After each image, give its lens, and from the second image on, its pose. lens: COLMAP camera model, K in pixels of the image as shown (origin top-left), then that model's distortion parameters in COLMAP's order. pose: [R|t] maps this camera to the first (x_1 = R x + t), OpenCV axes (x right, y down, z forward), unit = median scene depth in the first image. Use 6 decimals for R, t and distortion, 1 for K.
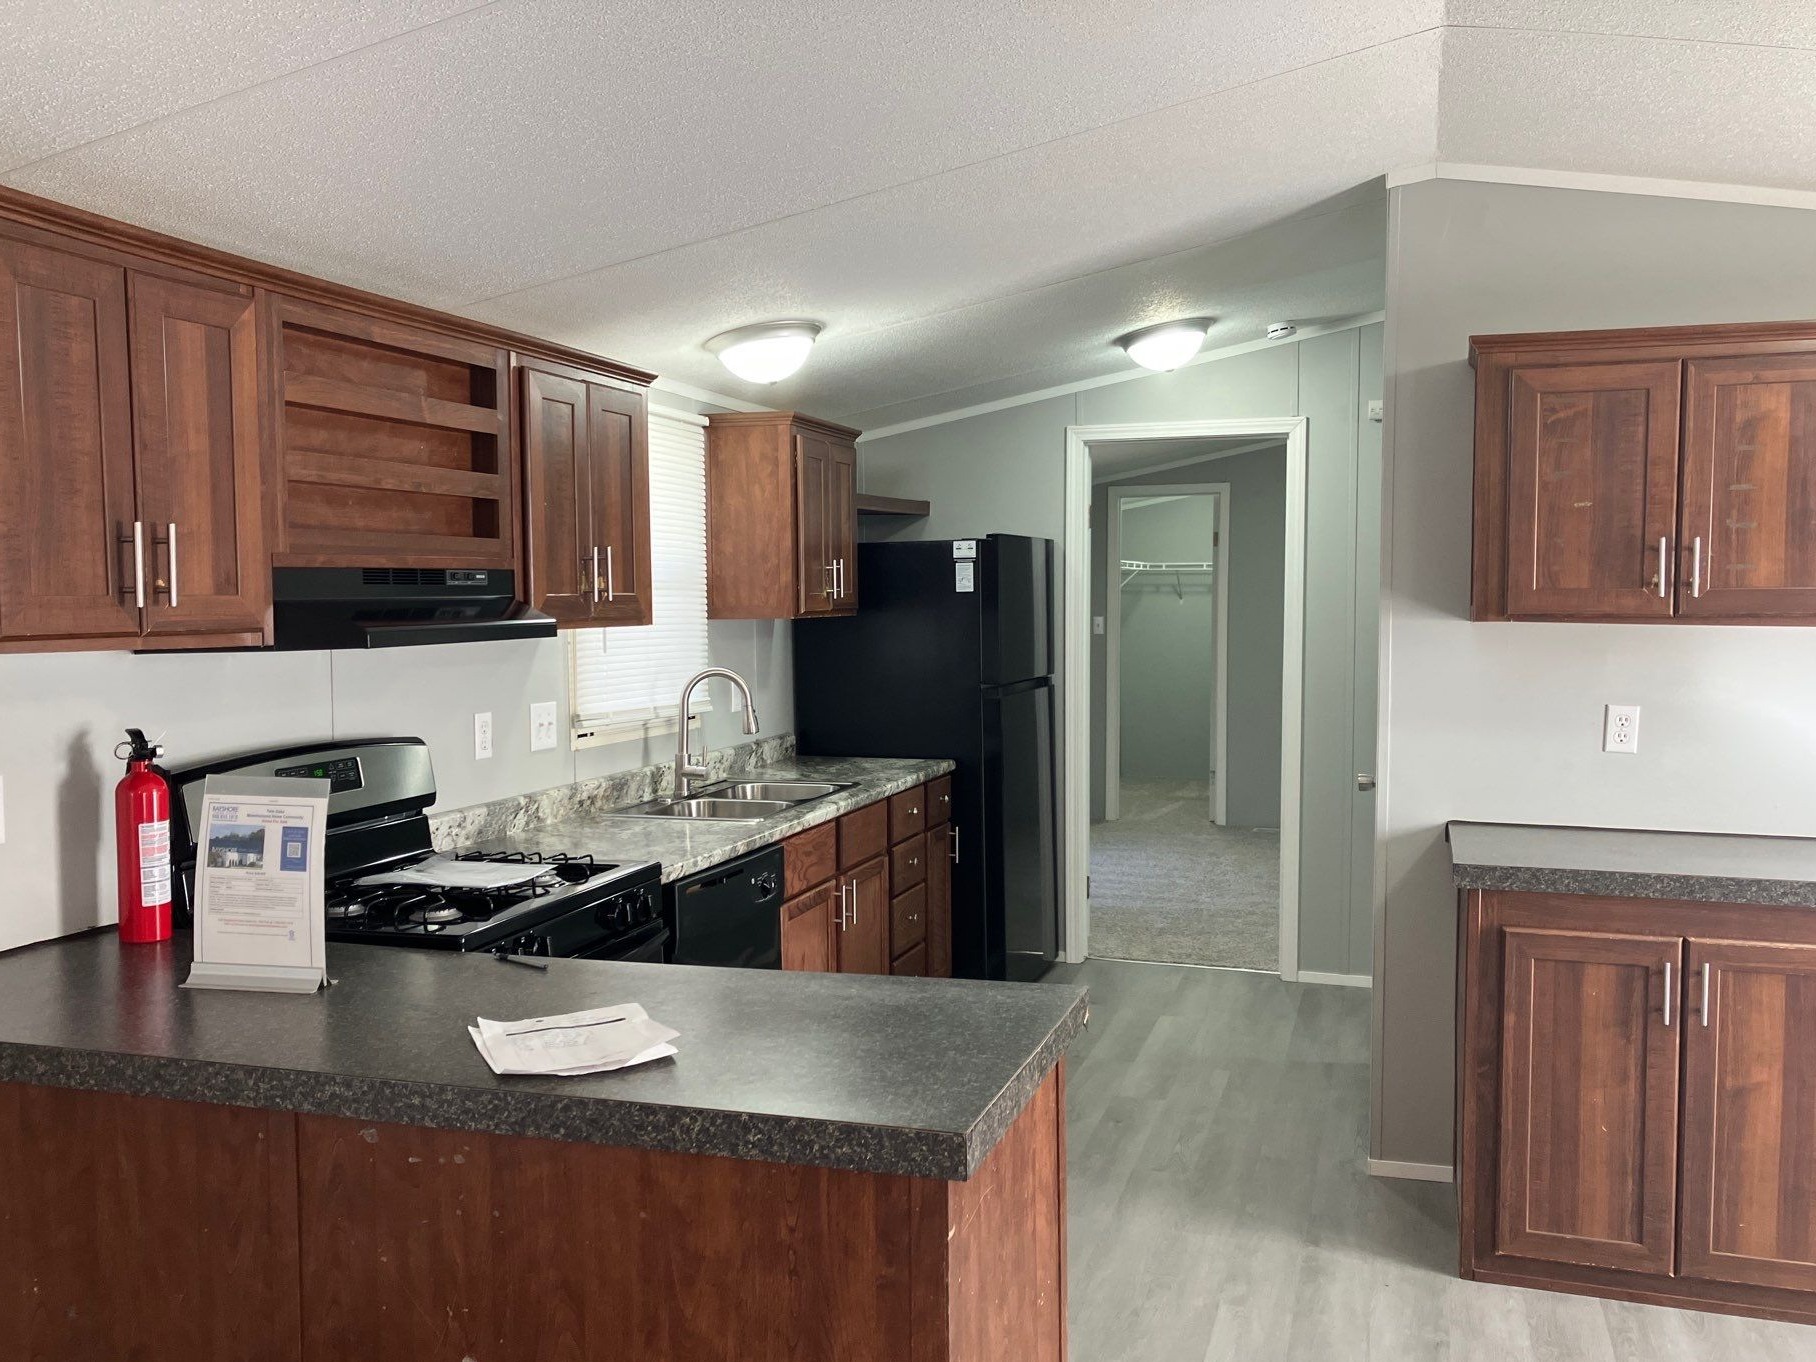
lens RADIAL K [[1540.2, 0, 884.2], [0, 1540.2, 706.8], [0, 0, 1]] dist [0.054354, -0.070694]
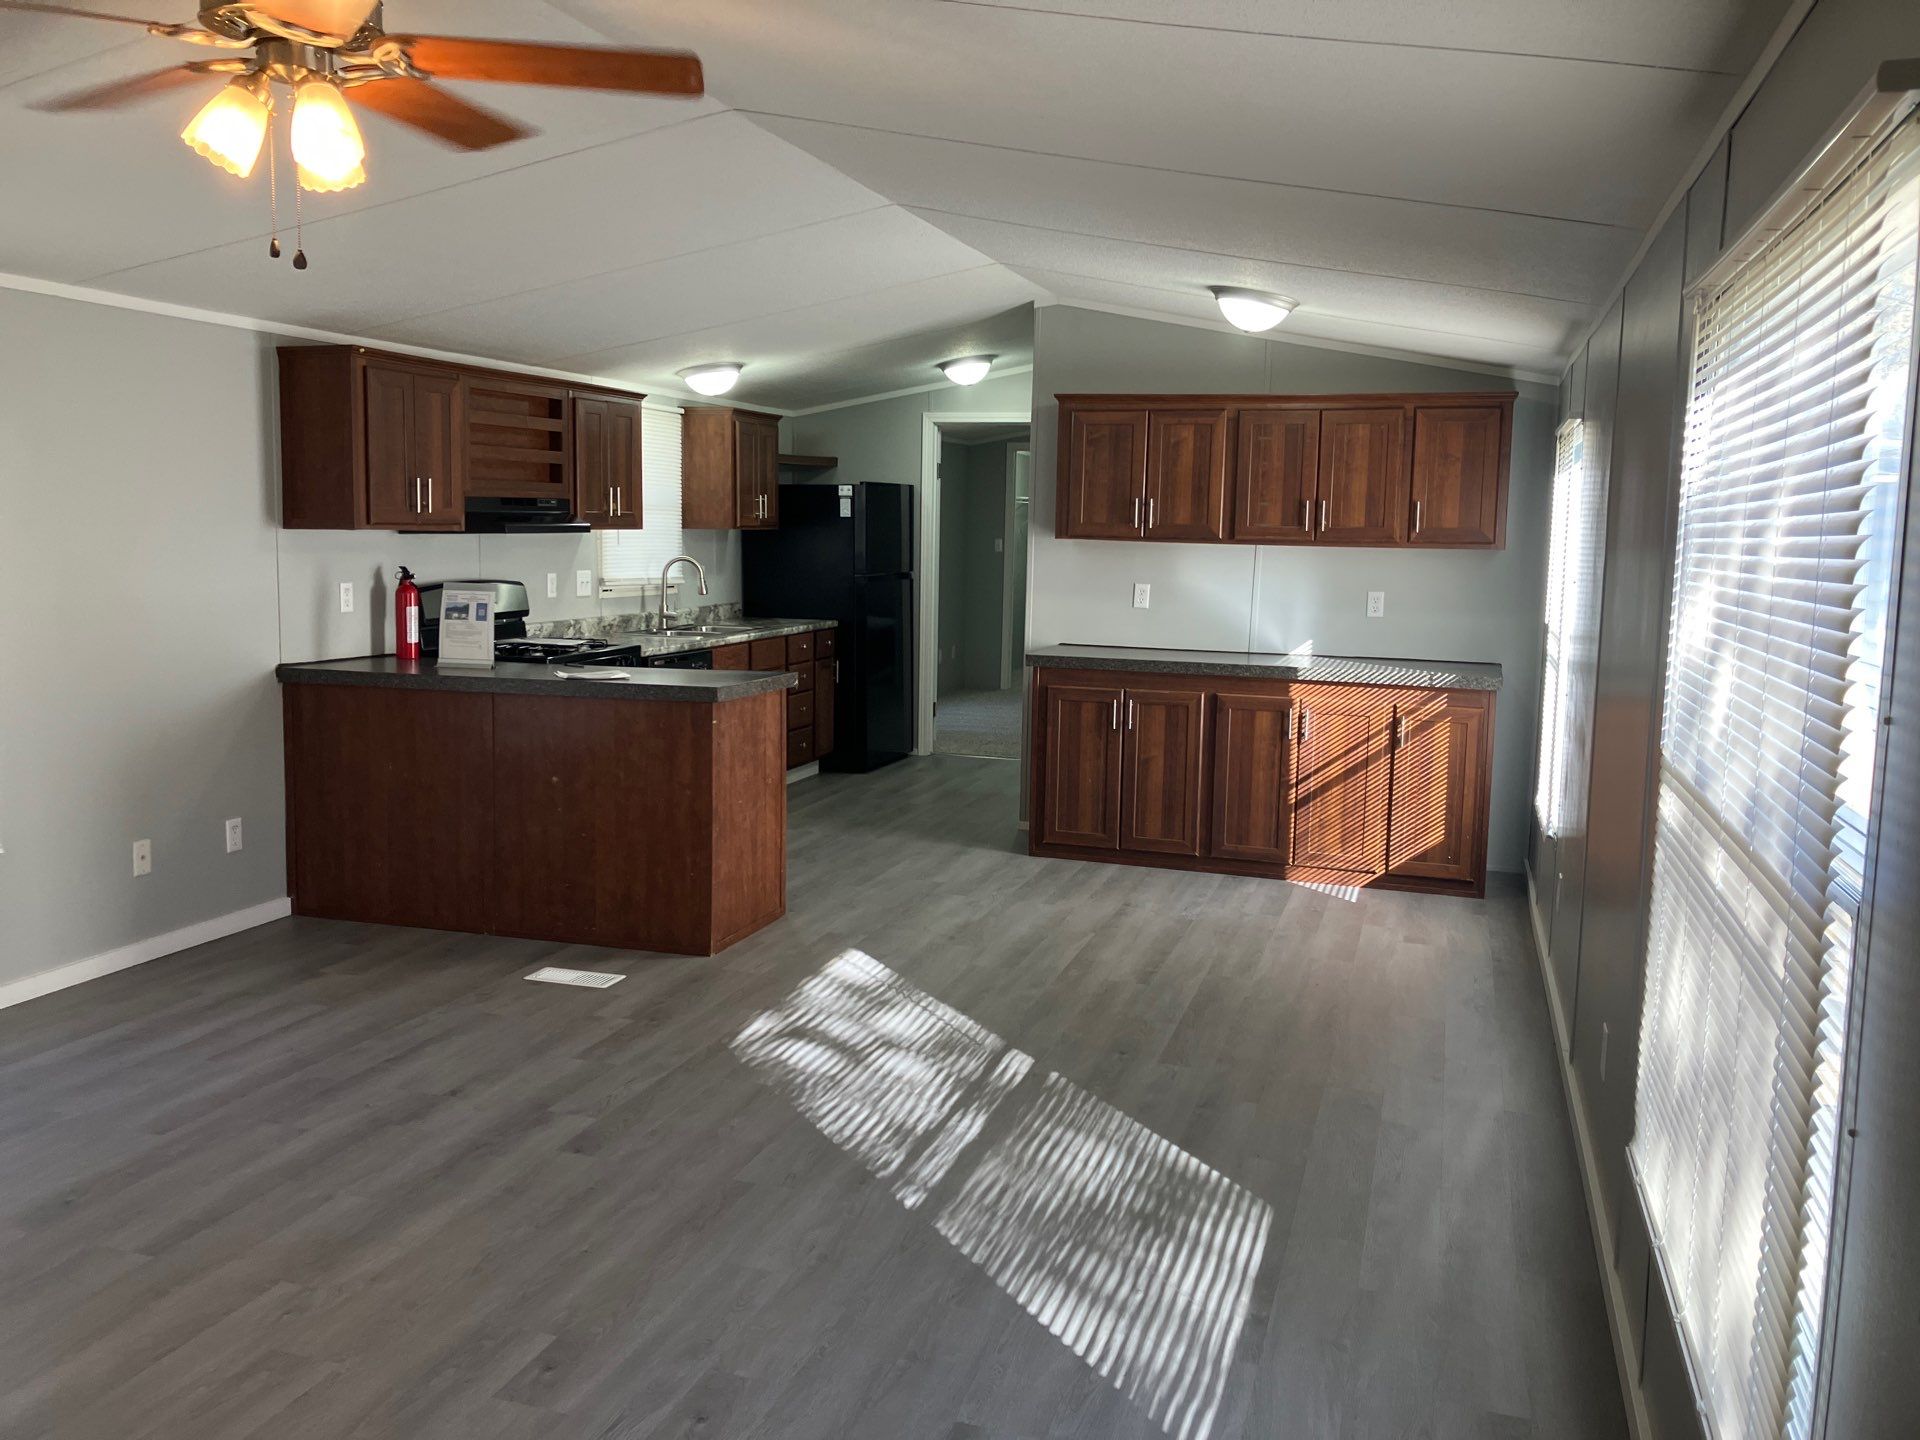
lens RADIAL K [[1548.6, 0, 960.0], [0, 1548.6, 720.0], [0, 0, 1]] dist [0.068291, 0.015873]
pose [[0.999543, 0.022580, 0.020076, 0.233146], [-0.023660, 0.998189, 0.055302, 0.074226], [-0.018791, -0.055752, 0.998268, -1.043648]]
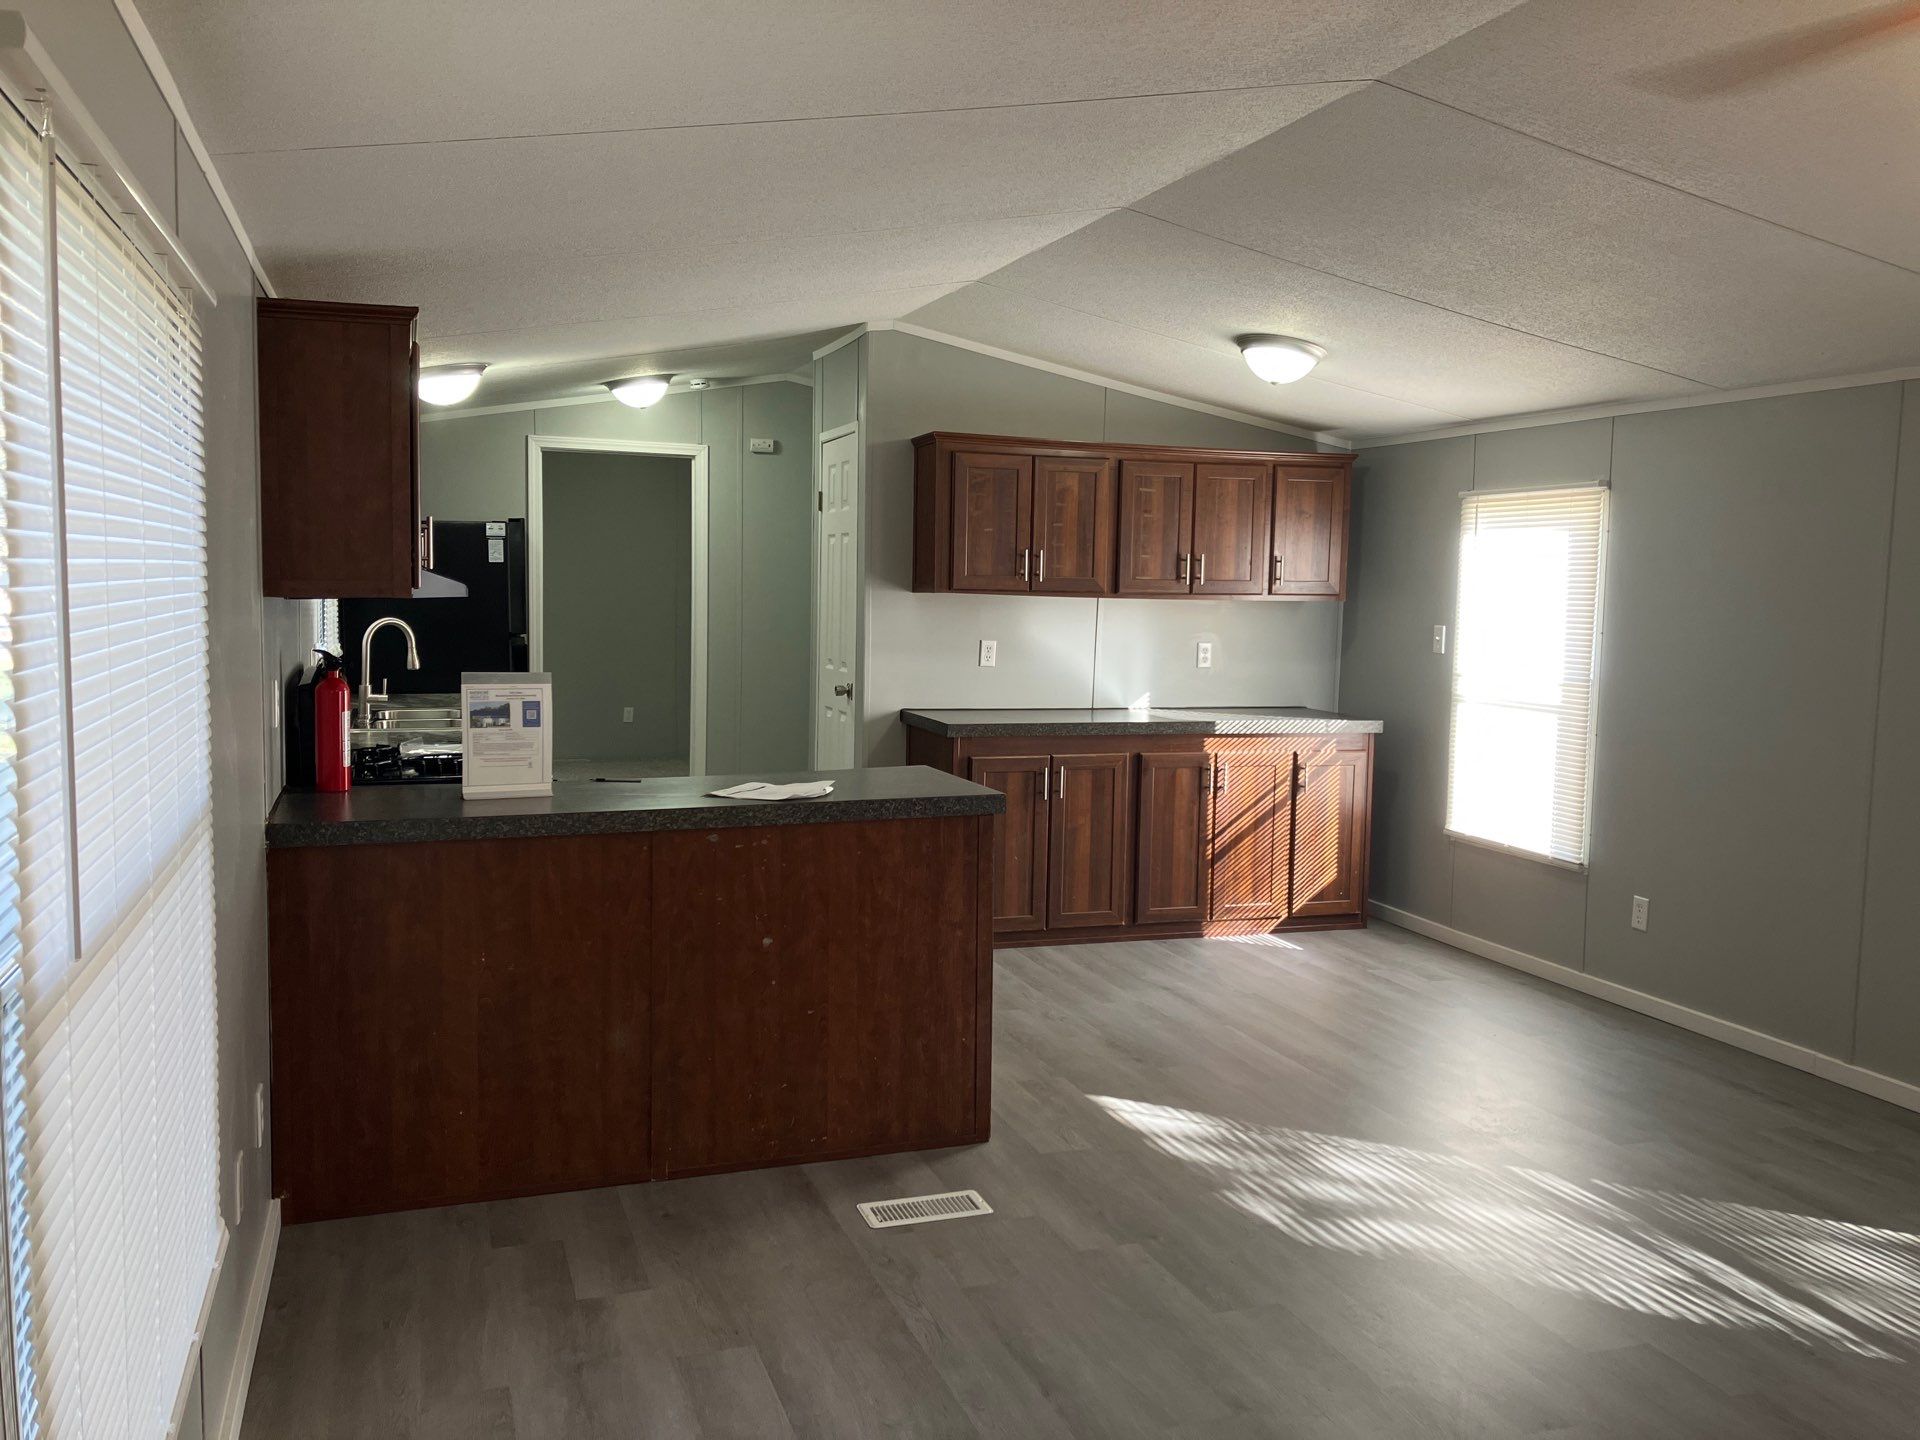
lens RADIAL K [[1548.6, 0, 960.0], [0, 1548.6, 720.0], [0, 0, 1]] dist [0.068291, 0.015873]
pose [[0.783326, -0.035360, 0.620605, -0.737090], [0.019078, 0.999278, 0.032856, 0.035175], [-0.621318, -0.013897, 0.783435, -0.430545]]
